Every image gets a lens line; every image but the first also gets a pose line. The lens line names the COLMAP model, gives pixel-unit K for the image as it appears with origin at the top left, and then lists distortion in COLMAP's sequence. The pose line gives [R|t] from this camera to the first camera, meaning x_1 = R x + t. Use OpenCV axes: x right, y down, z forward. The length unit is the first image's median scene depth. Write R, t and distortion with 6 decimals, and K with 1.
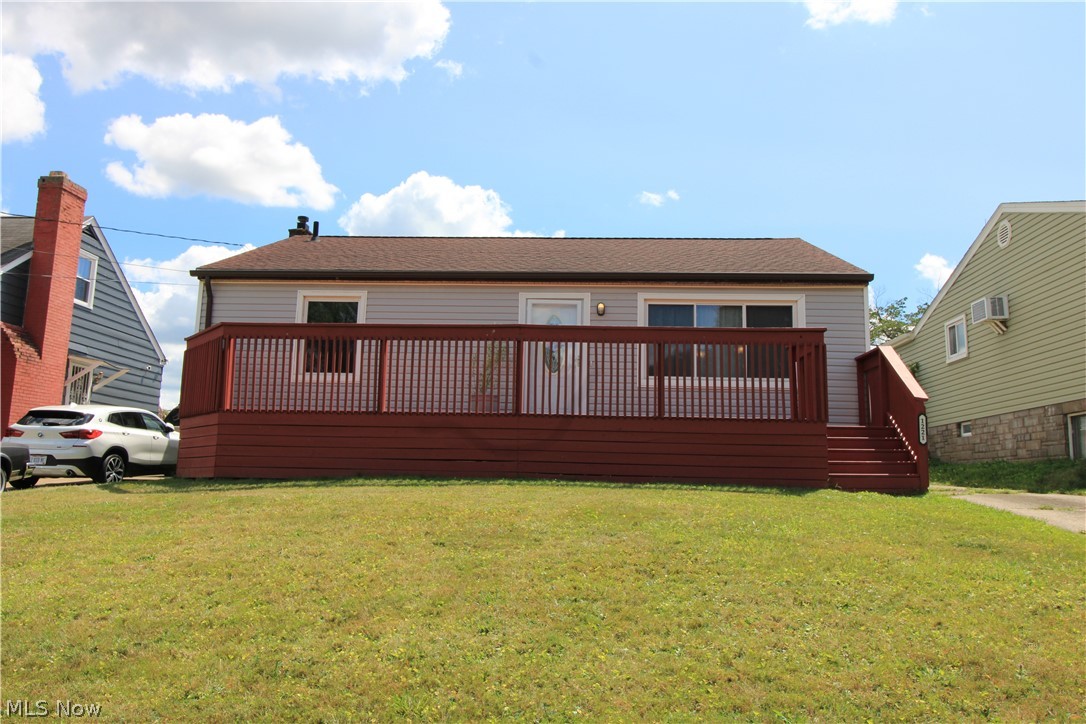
lens RADIAL K [[837.6, 0, 545.8], [0, 837.6, 362.7], [0, 0, 1]] dist [0.025412, 0.022548]
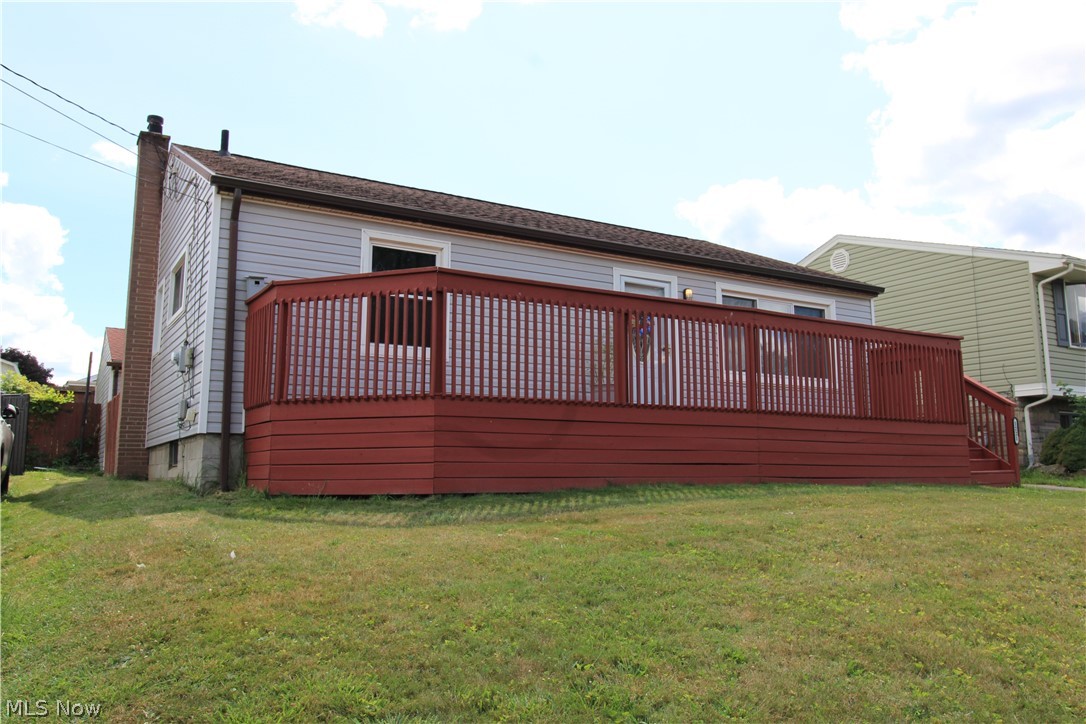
lens RADIAL K [[837.6, 0, 541.3], [0, 837.6, 357.3], [0, 0, 1]] dist [0.025412, 0.022548]
pose [[0.831744, 0.054849, 0.552444, -0.571296], [-0.061839, 0.998068, -0.005989, 0.019734], [-0.551705, -0.029181, 0.833529, 0.315376]]
